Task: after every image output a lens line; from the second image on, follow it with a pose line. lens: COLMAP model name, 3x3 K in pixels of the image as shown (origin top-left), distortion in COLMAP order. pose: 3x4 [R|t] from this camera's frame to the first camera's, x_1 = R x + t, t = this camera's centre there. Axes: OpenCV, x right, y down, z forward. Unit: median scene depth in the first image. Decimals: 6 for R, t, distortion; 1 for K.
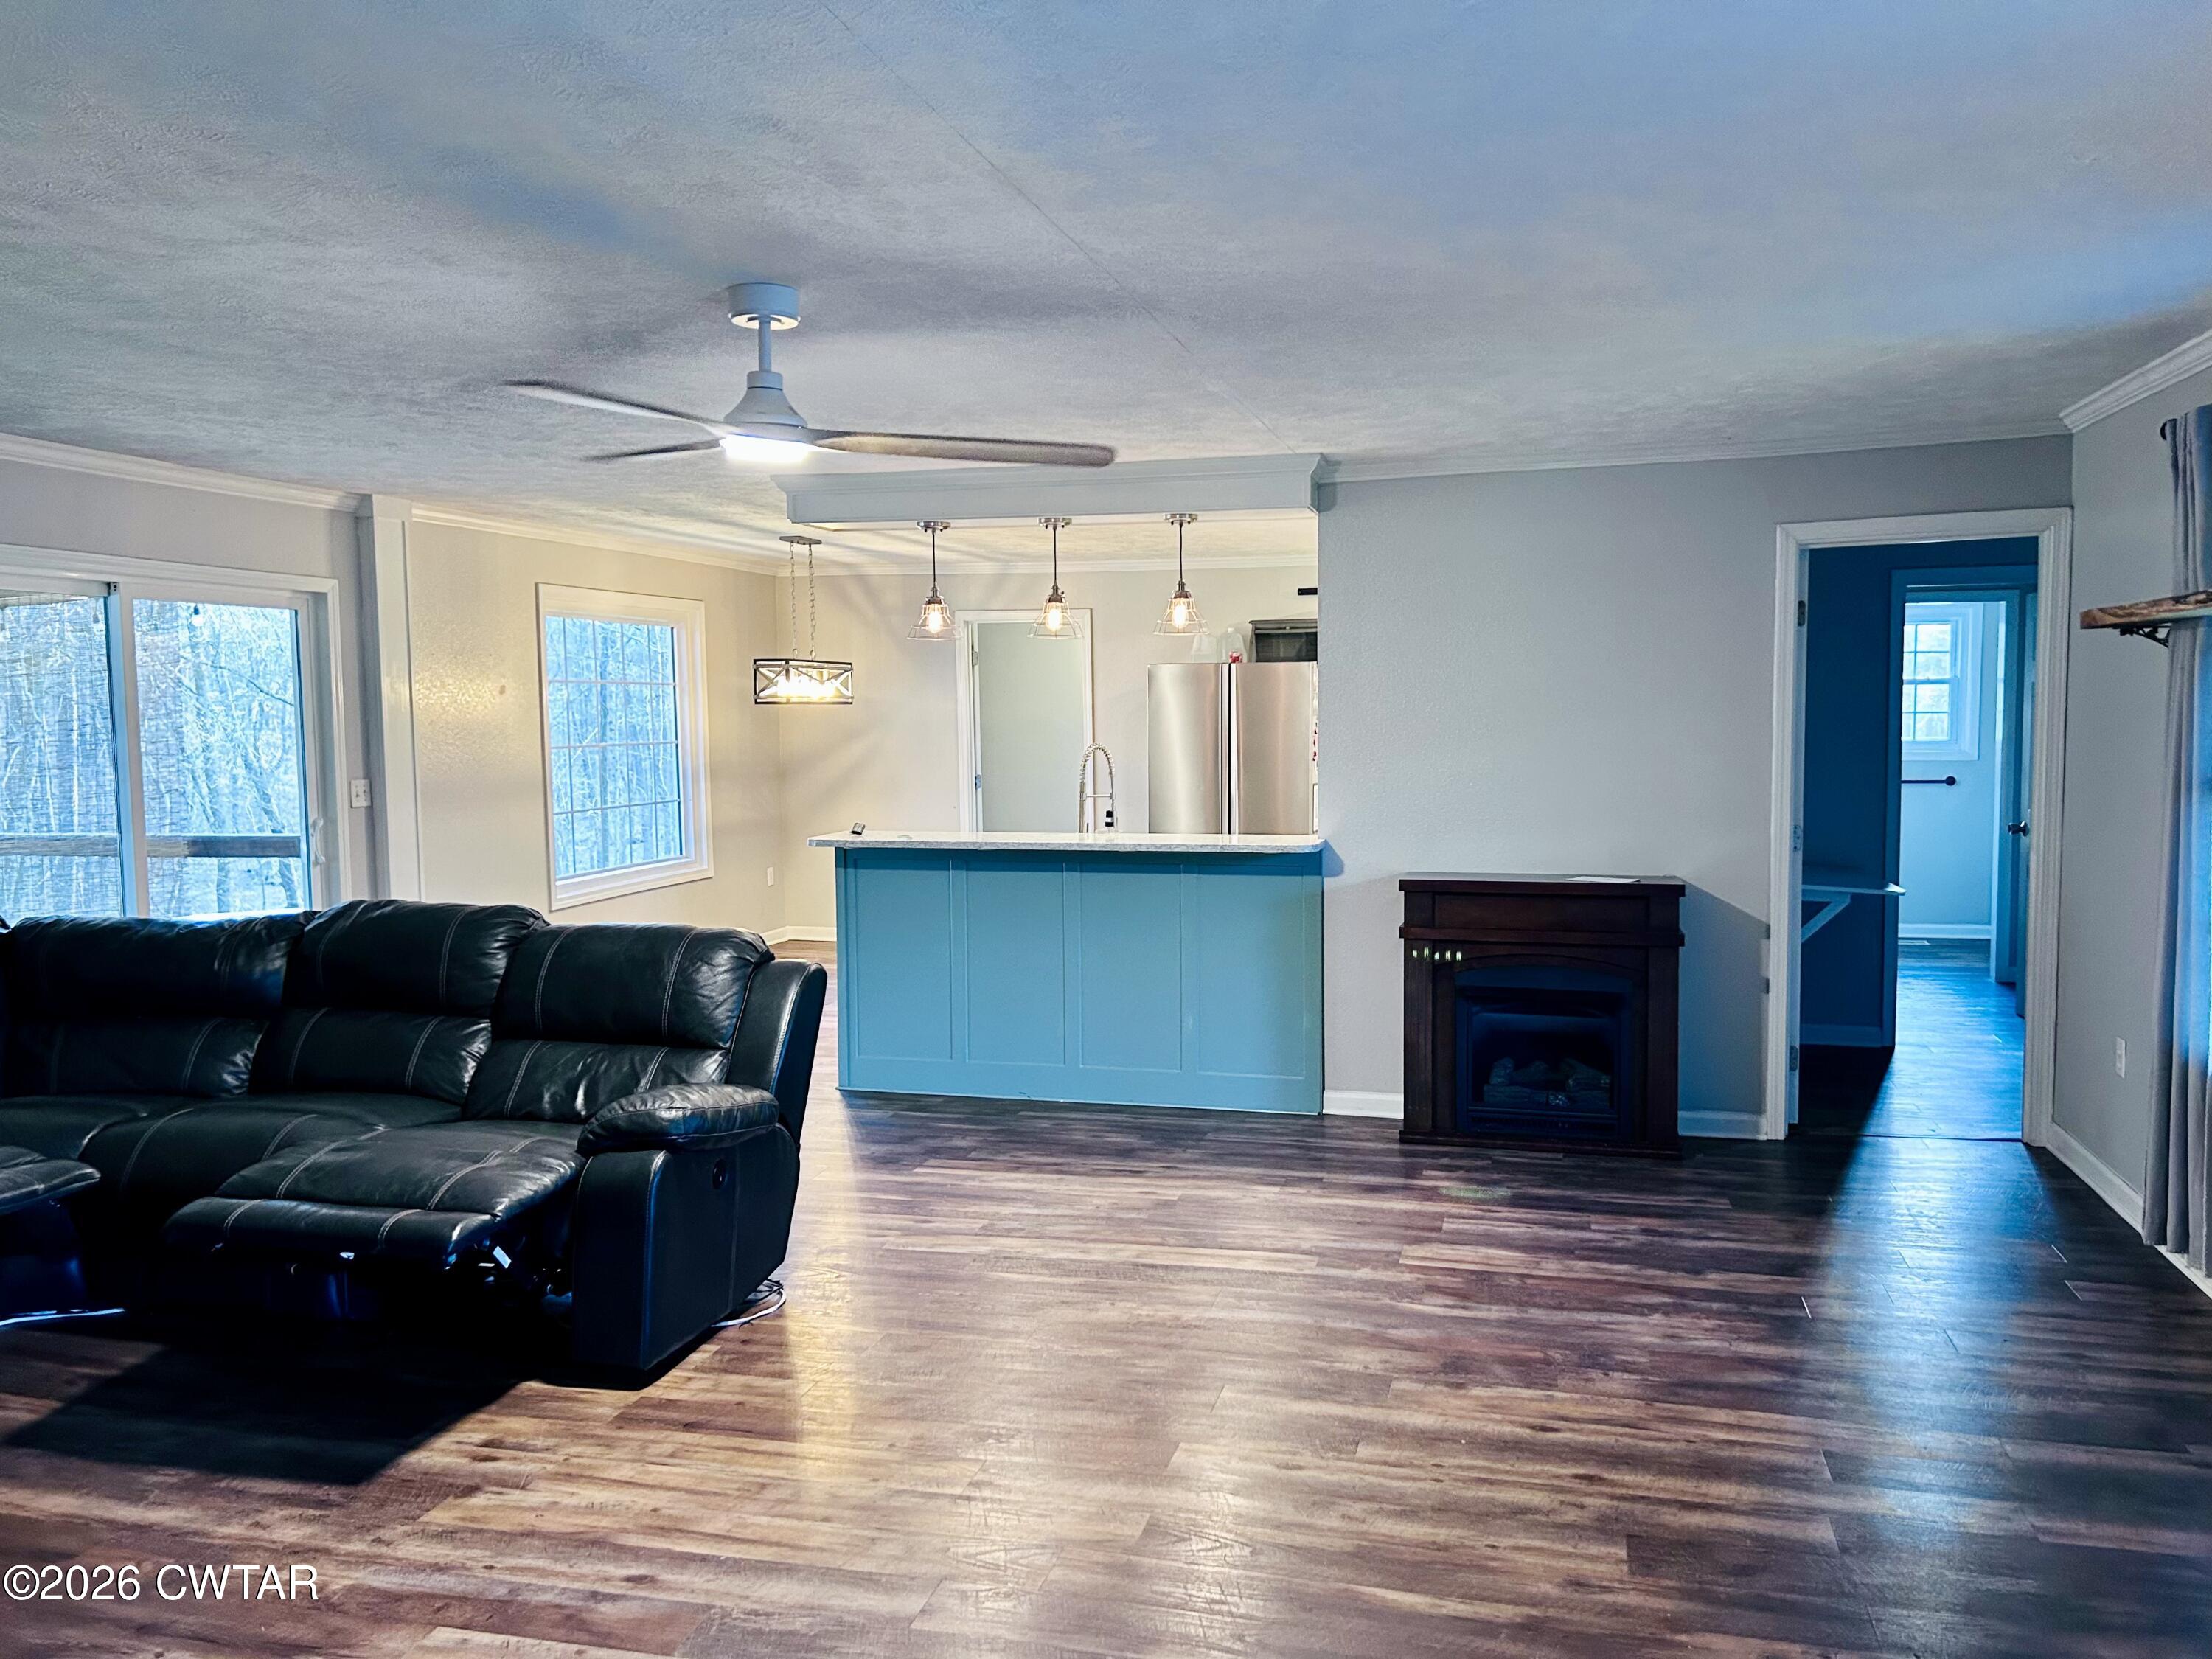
lens RADIAL K [[1667.3, 0, 1106.0], [0, 1667.3, 829.5], [0, 0, 1]] dist [0.009357, 0.002776]
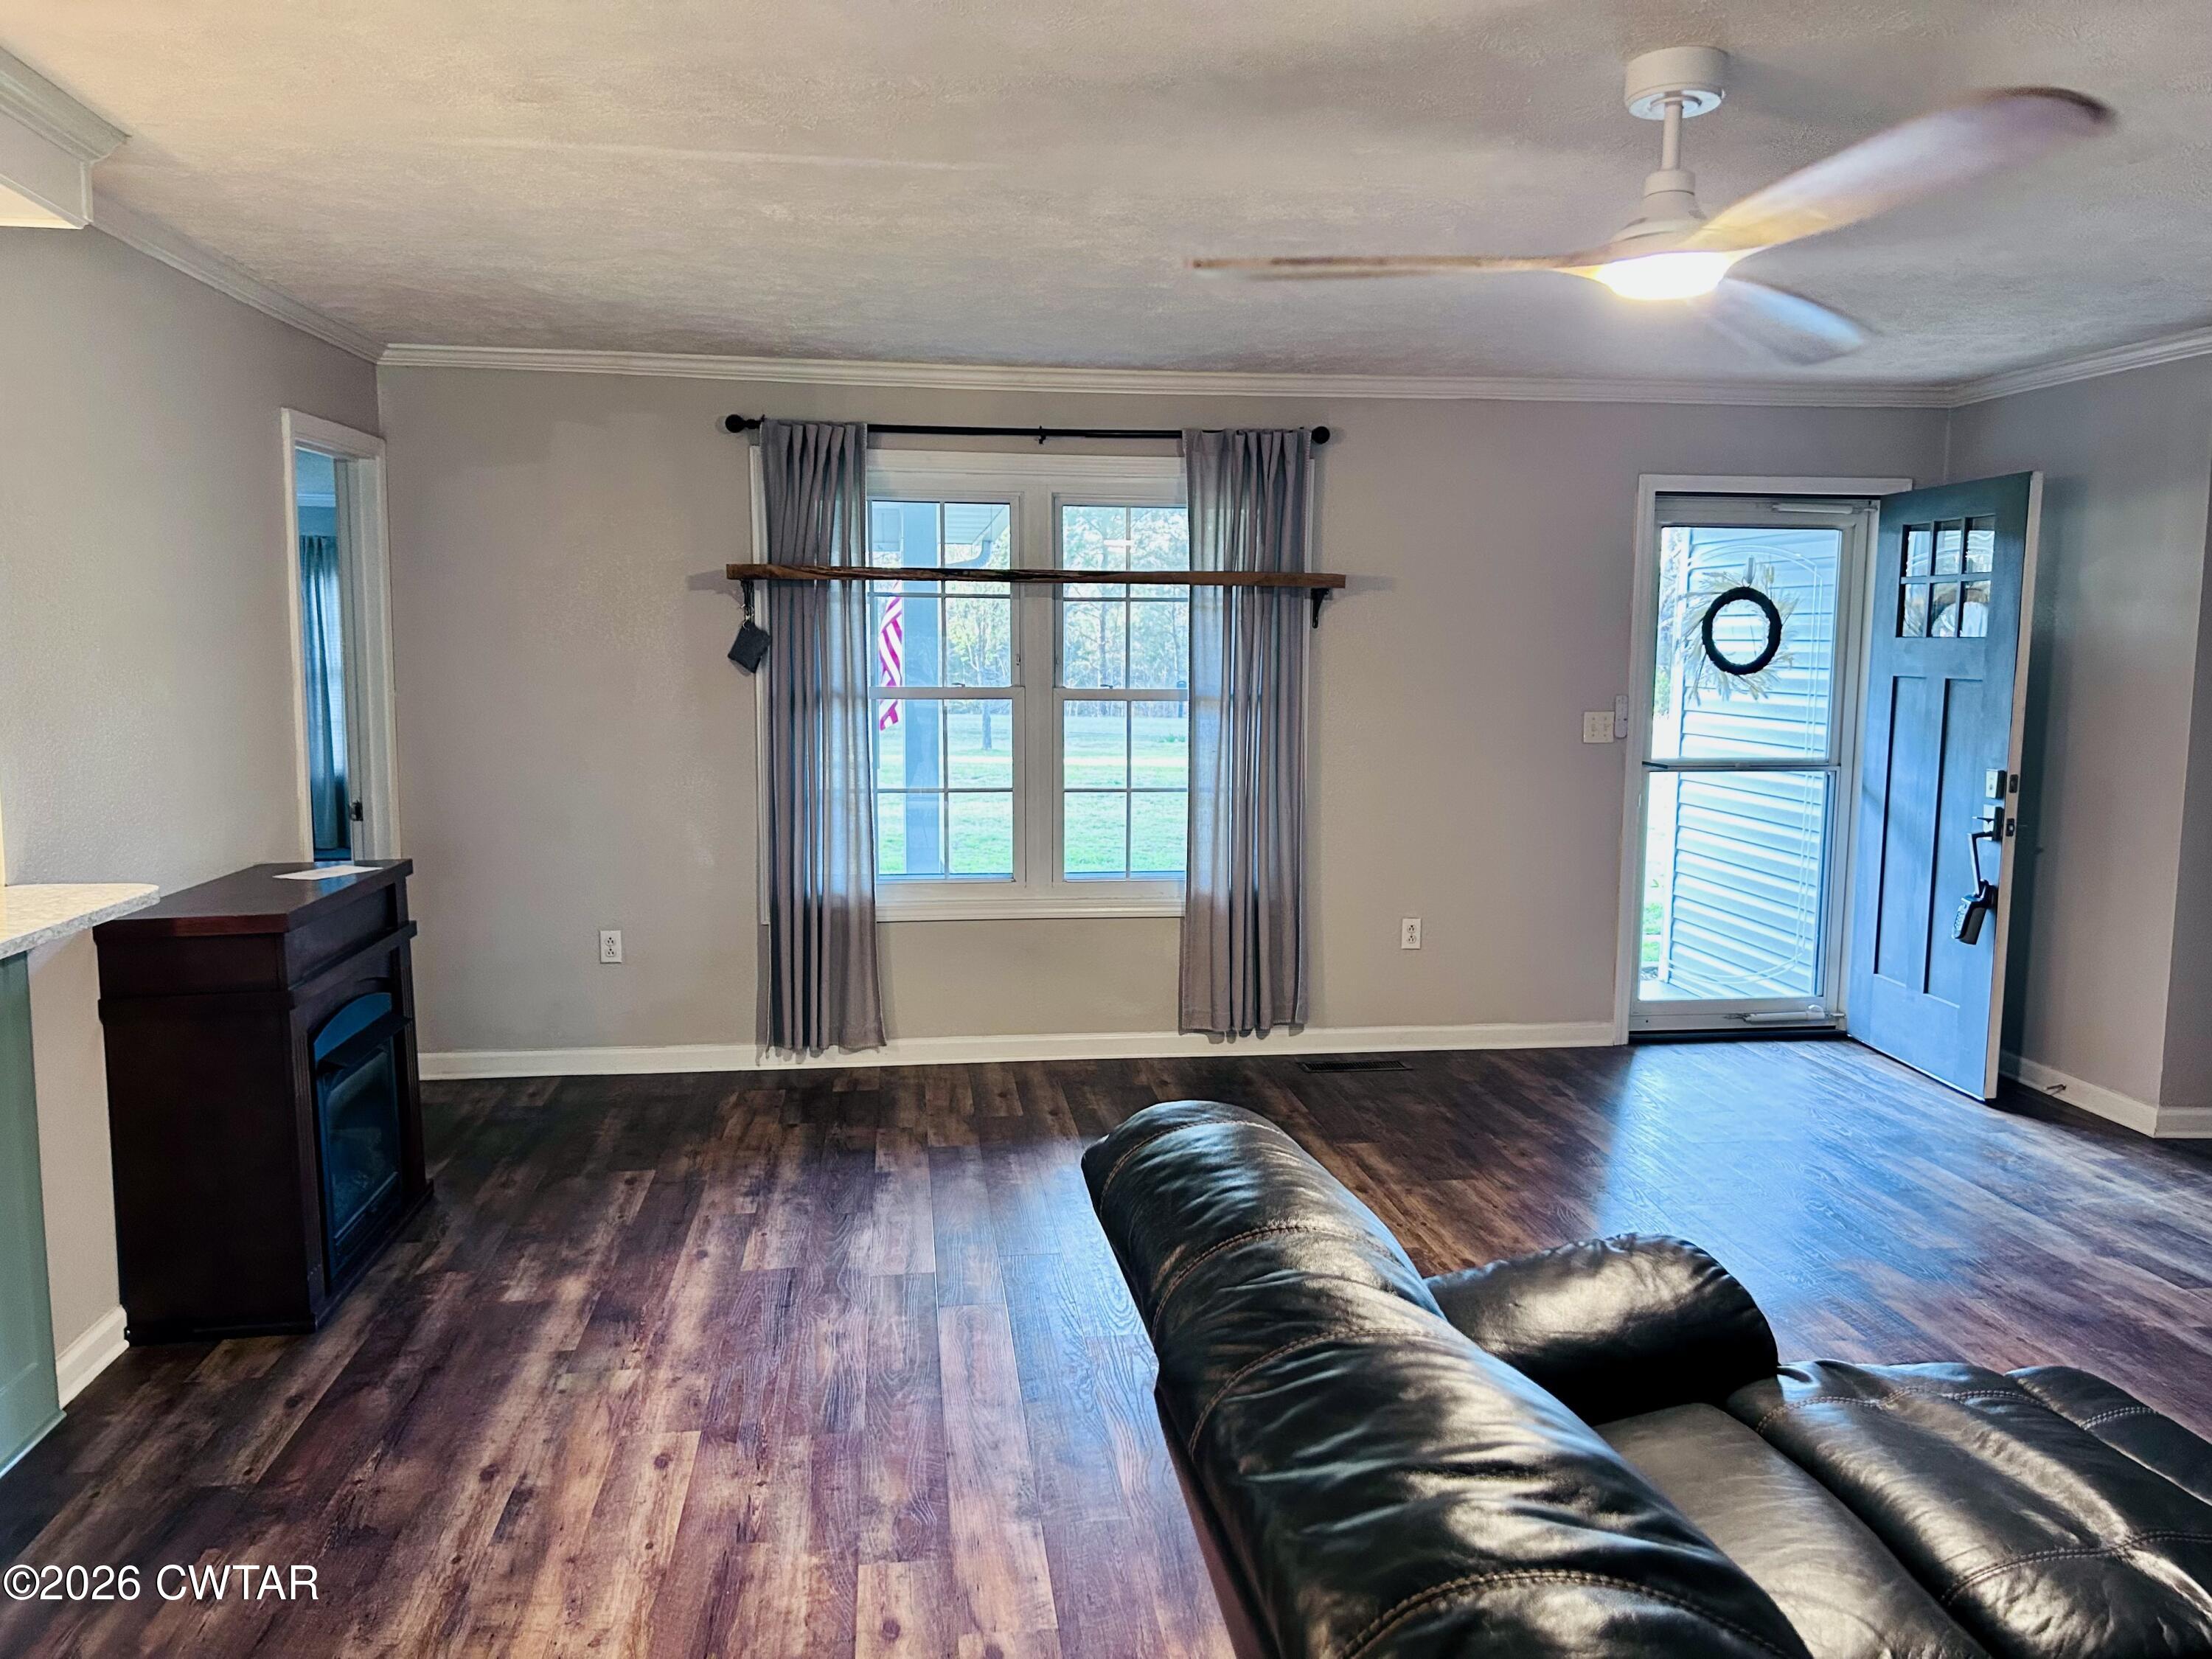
lens RADIAL K [[1667.3, 0, 1106.0], [0, 1667.3, 829.5], [0, 0, 1]] dist [0.009357, 0.002776]
pose [[-0.372051, -0.100589, 0.922746, -0.576314], [0.070110, 0.988226, 0.135995, -0.076536], [-0.925561, 0.115291, -0.360618, 1.070627]]
